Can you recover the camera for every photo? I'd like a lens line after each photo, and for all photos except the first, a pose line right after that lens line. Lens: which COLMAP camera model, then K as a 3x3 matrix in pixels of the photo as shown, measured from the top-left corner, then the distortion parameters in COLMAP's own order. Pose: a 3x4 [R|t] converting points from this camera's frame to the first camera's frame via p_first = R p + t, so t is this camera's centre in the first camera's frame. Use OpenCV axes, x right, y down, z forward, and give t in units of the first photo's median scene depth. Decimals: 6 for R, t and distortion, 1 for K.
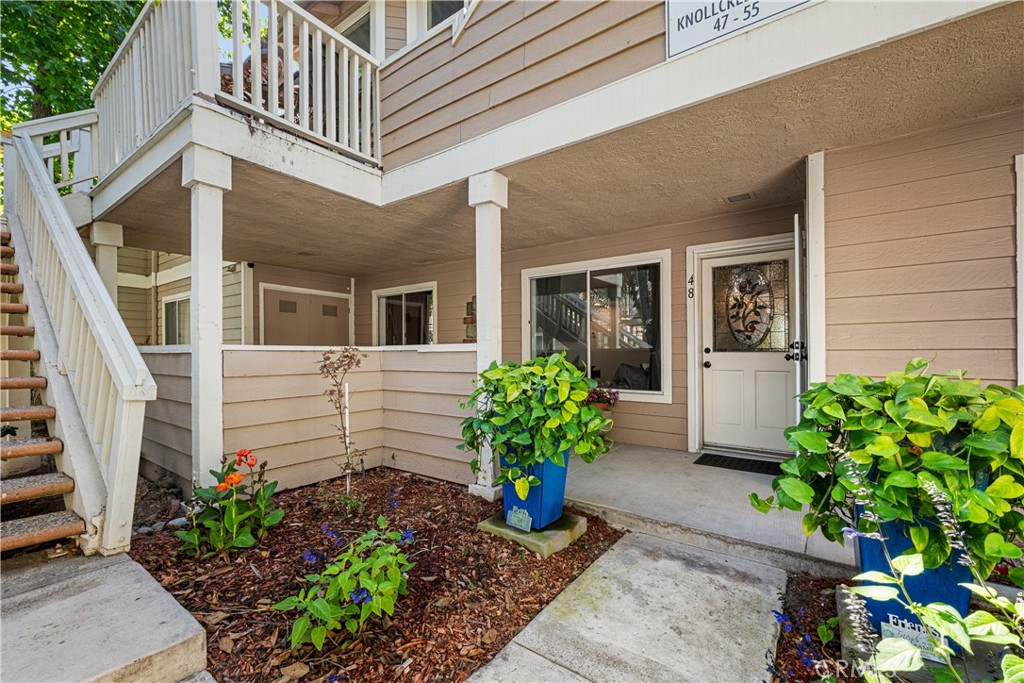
lens RADIAL K [[420.5, 0, 510.9], [0, 420.5, 356.5], [0, 0, 1]] dist [0.002198, 0.000111]
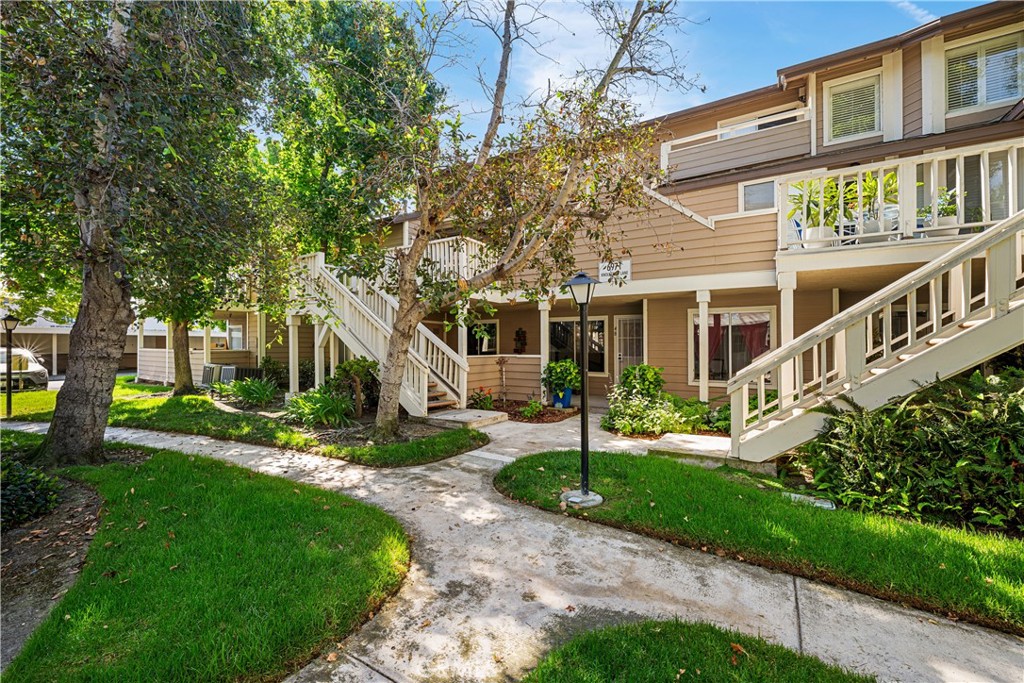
lens RADIAL K [[417.6, 0, 513.9], [0, 417.6, 348.3], [0, 0, 1]] dist [0.001114, 0.000003]
pose [[0.997837, 0.003706, 0.065633, -0.465908], [-0.003640, 0.999993, -0.001128, -0.073383], [-0.065636, 0.000886, 0.997843, -1.969716]]
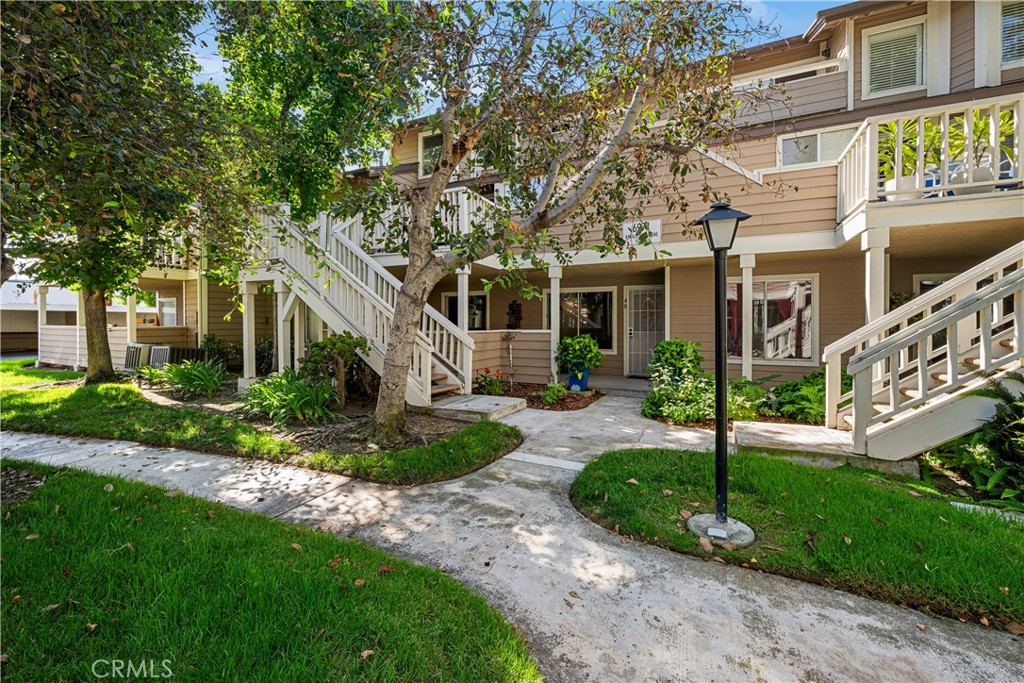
lens RADIAL K [[420.9, 0, 511.9], [0, 420.9, 329.5], [0, 0, 1]] dist [0.001767, -0.000065]
pose [[0.985976, -0.000654, 0.166885, -0.748692], [-0.000216, 0.999986, 0.005193, -0.046680], [-0.166886, -0.005156, 0.985963, -1.534917]]
